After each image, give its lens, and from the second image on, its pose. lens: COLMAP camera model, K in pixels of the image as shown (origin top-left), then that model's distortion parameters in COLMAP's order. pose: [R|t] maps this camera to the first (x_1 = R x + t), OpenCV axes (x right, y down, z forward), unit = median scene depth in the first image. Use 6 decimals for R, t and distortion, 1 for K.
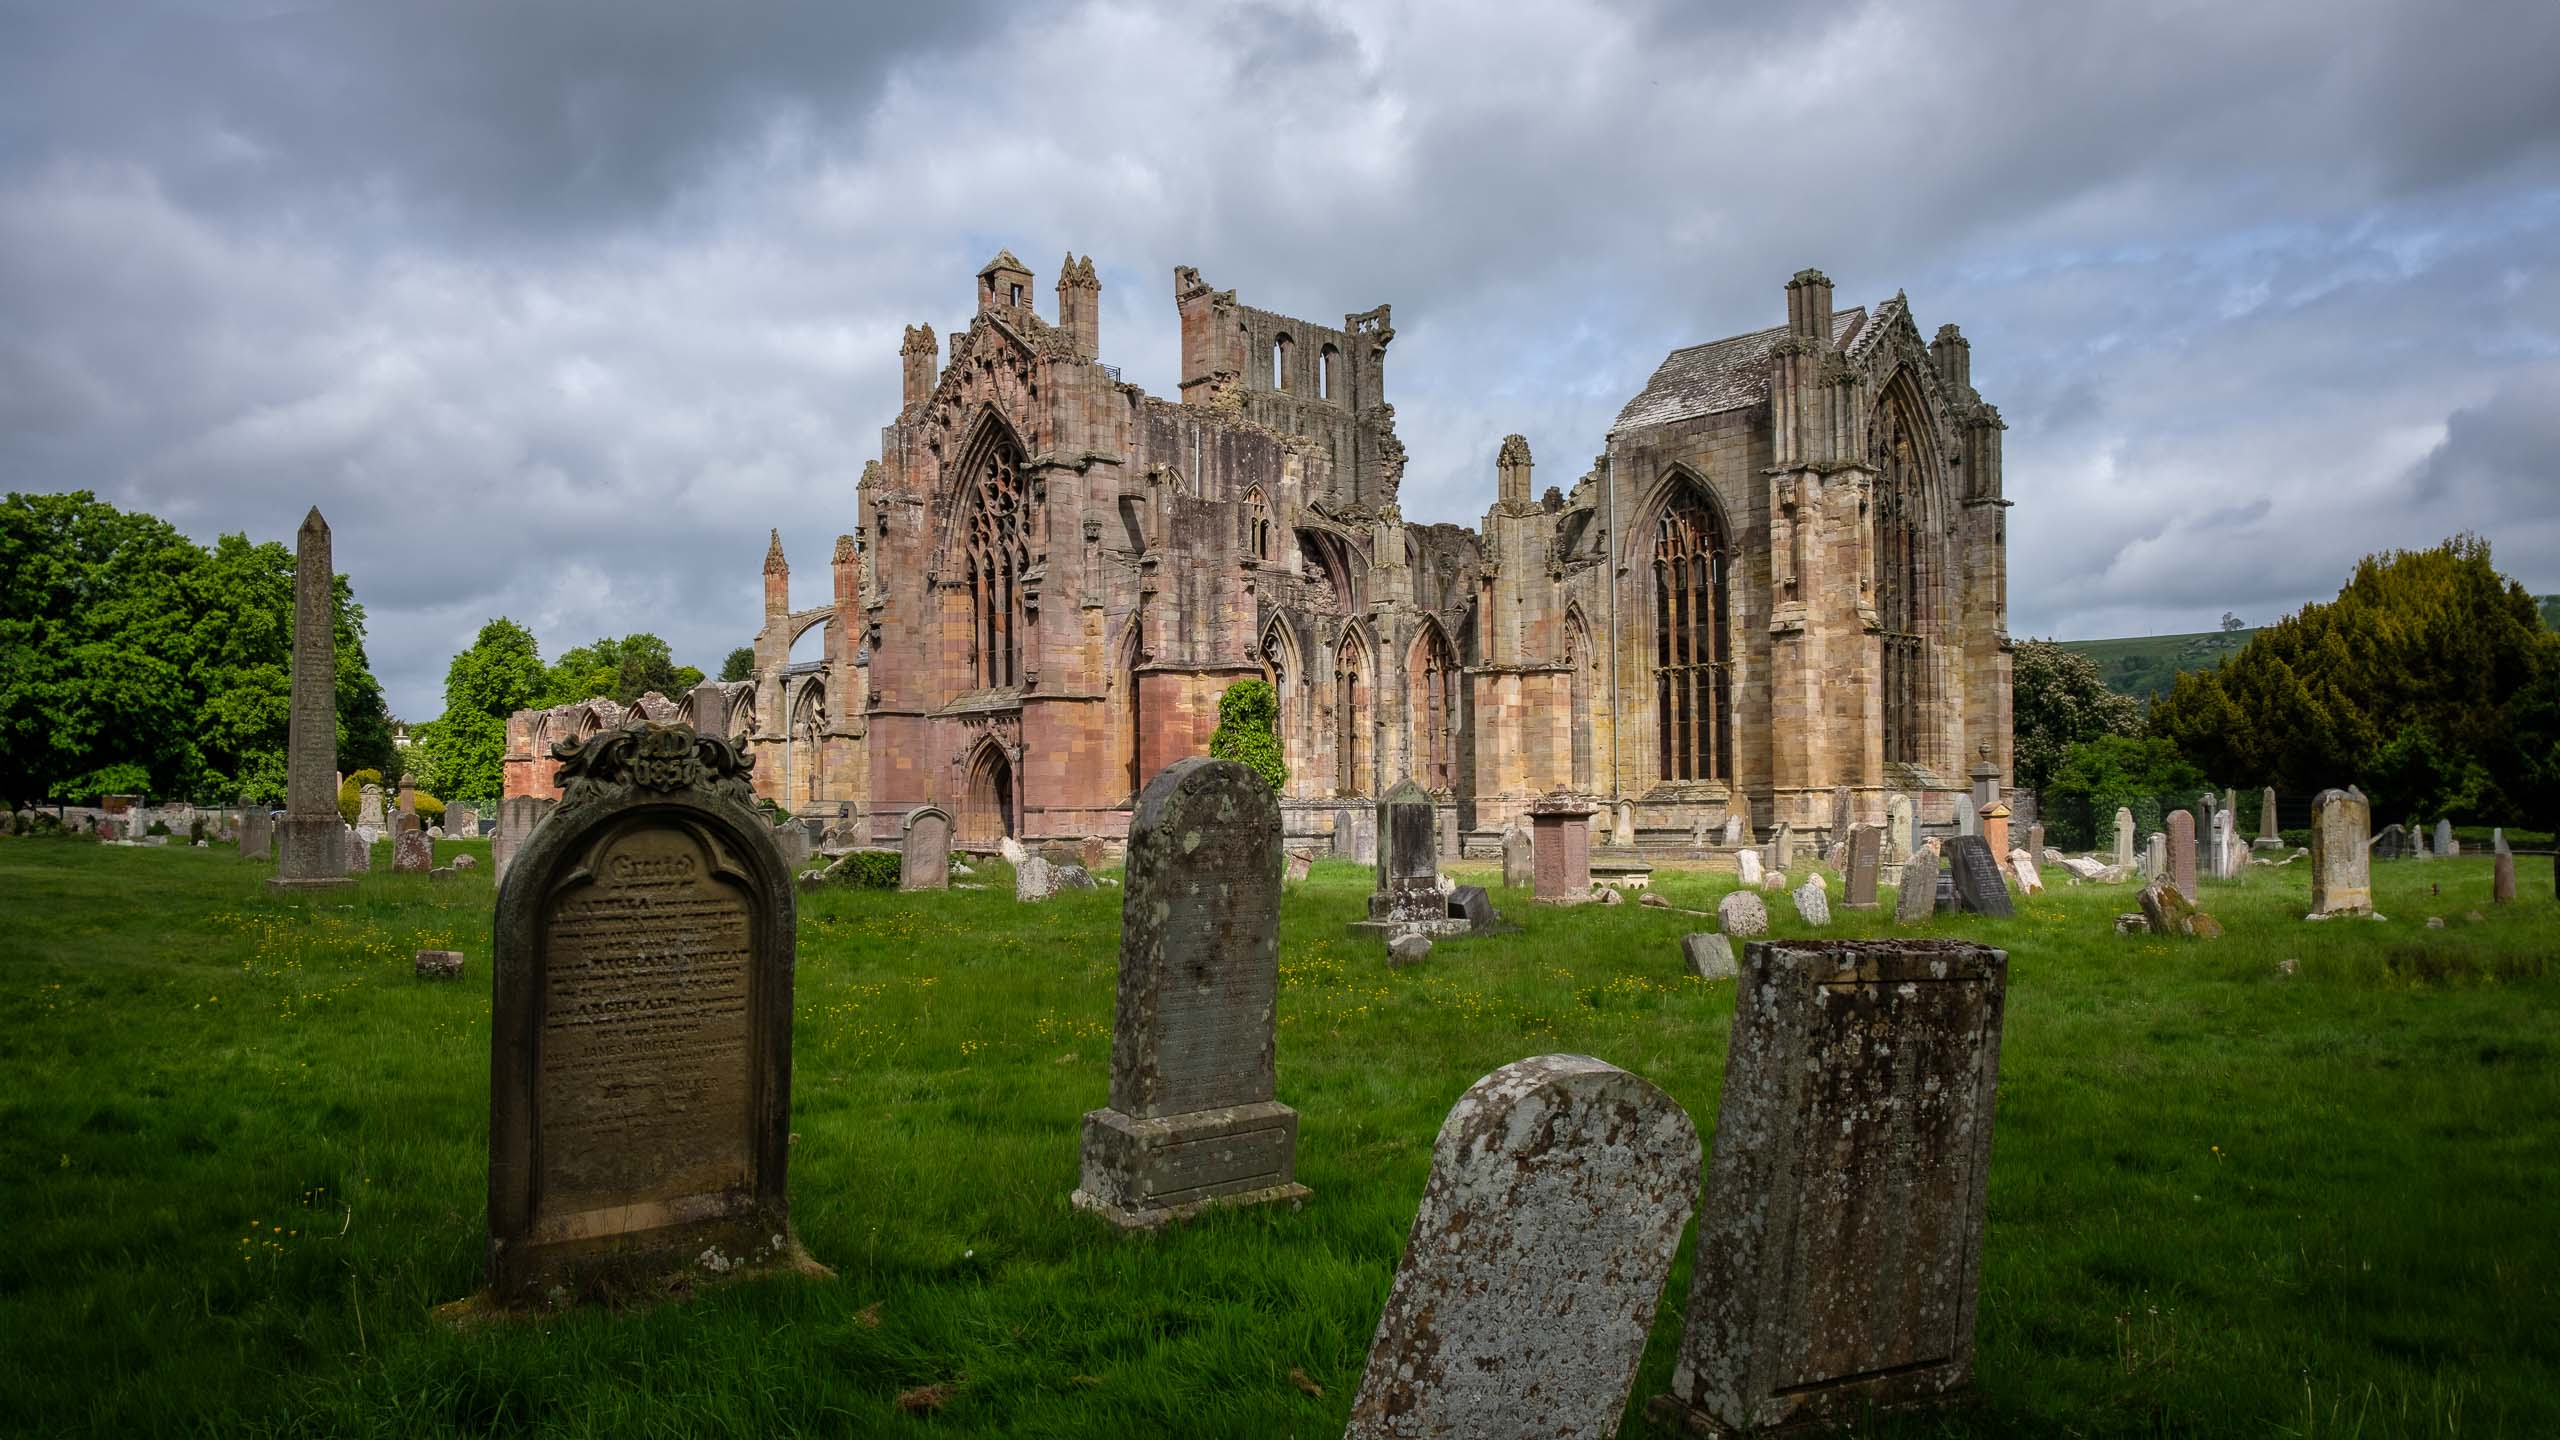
lens RADIAL K [[1739.9, 0, 1194.2], [0, 1739.9, 718.8], [0, 0, 1]] dist [-0.000368, 0.002054]
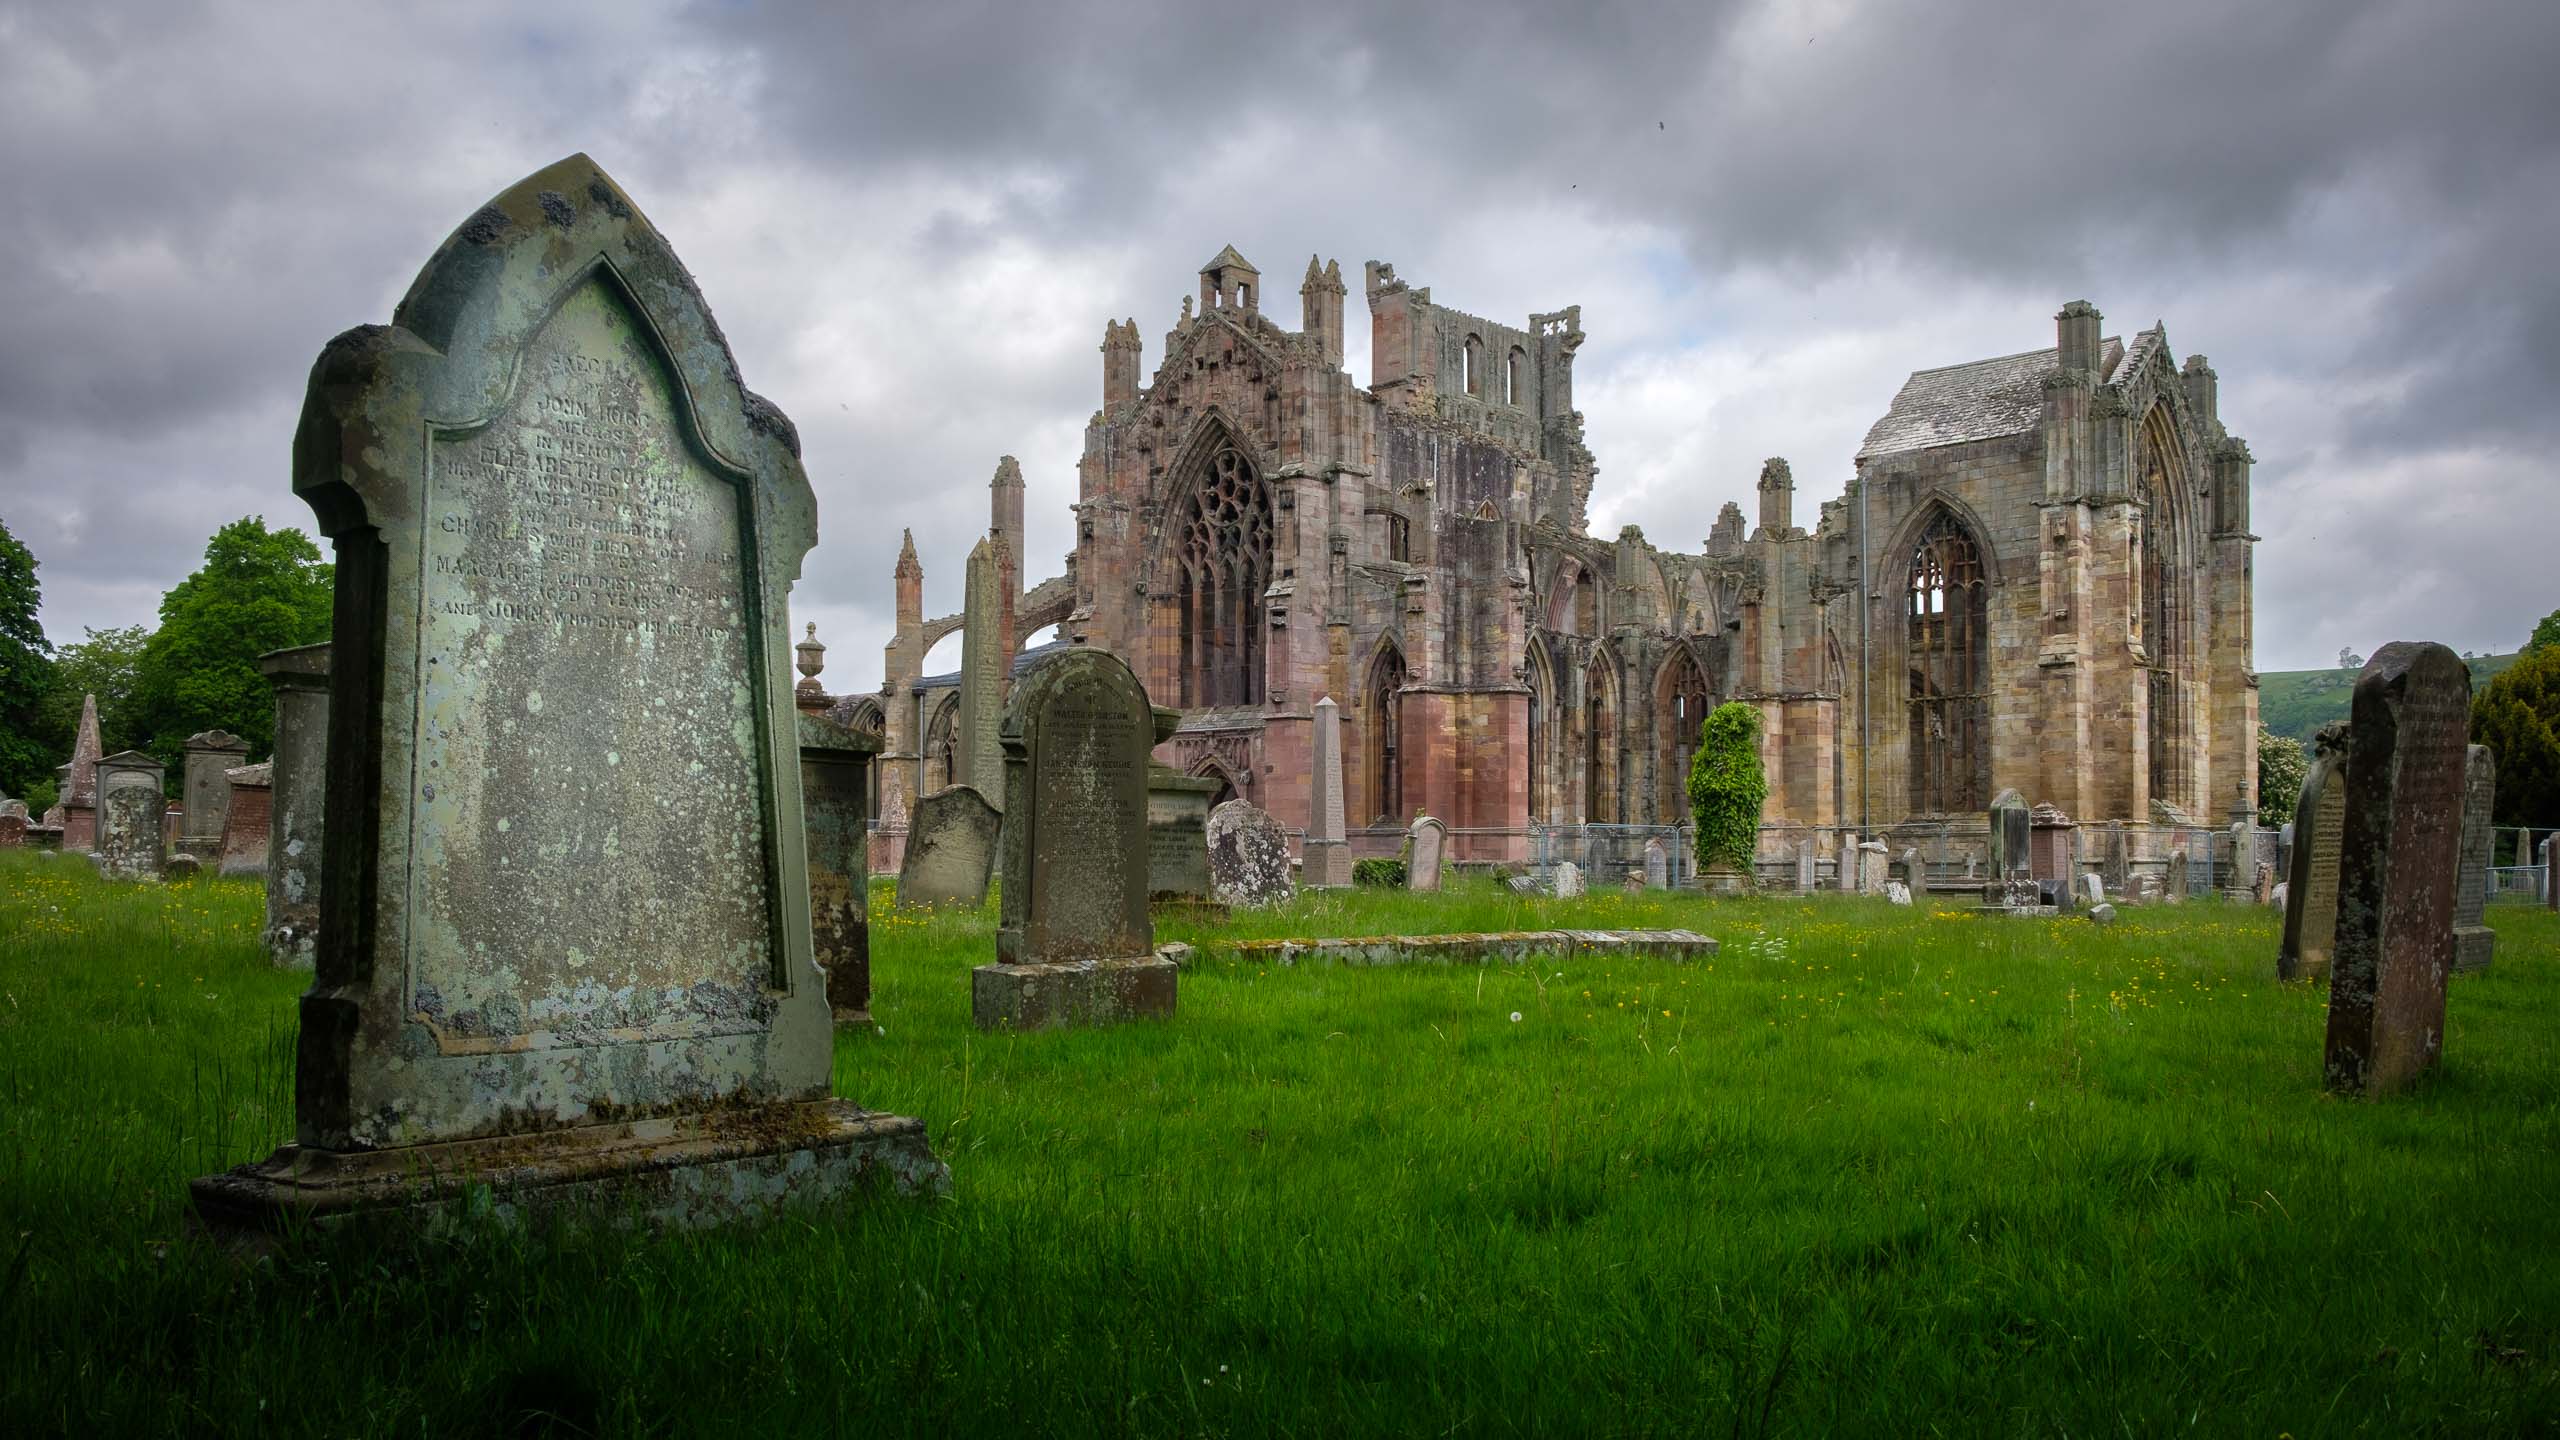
lens RADIAL K [[2048.4, 0, 1291.2], [0, 2048.4, 731.7], [0, 0, 1]] dist [0.003976, -0.002124]
pose [[0.997774, 0.017243, 0.064421, -0.153028], [-0.016704, 0.999821, -0.008894, 0.005418], [-0.064562, 0.007798, 0.997883, -0.126267]]
